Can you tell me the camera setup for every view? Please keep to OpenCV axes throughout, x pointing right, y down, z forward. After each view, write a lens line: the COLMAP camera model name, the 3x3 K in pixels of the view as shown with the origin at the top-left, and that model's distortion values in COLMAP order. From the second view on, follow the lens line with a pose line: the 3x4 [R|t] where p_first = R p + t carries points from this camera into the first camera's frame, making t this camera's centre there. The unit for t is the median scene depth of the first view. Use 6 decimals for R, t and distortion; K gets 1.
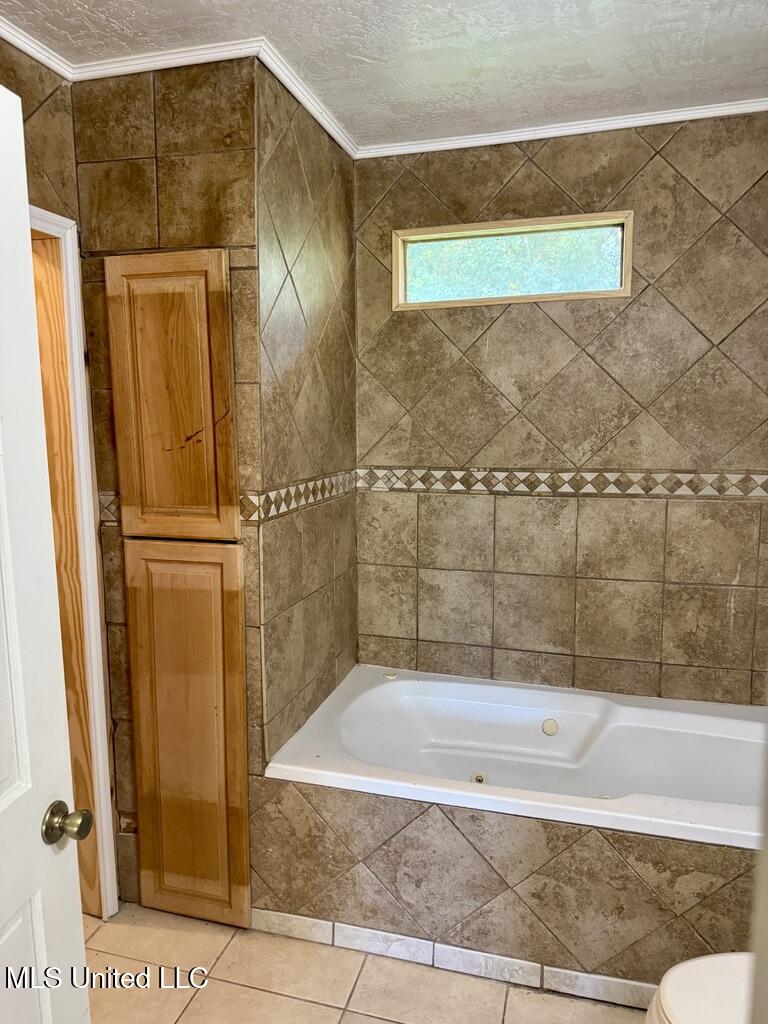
lens RADIAL K [[725.2, 0, 377.0], [0, 725.2, 519.4], [0, 0, 1]] dist [0.077249, -0.101323]
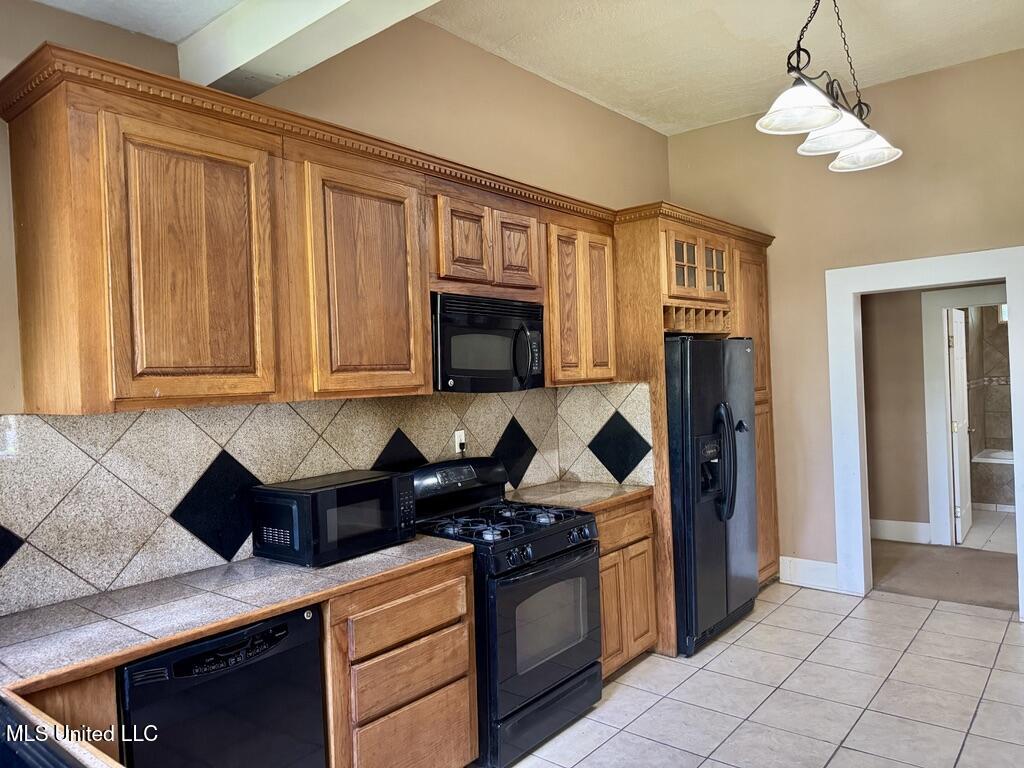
lens RADIAL K [[725.2, 0, 514.2], [0, 725.2, 384.4], [0, 0, 1]] dist [0.077249, -0.101323]
pose [[0.912991, -0.027788, -0.407031, -0.604753], [-0.026559, 0.991513, -0.127262, 0.419993], [0.407113, 0.127000, 0.904505, -2.660368]]
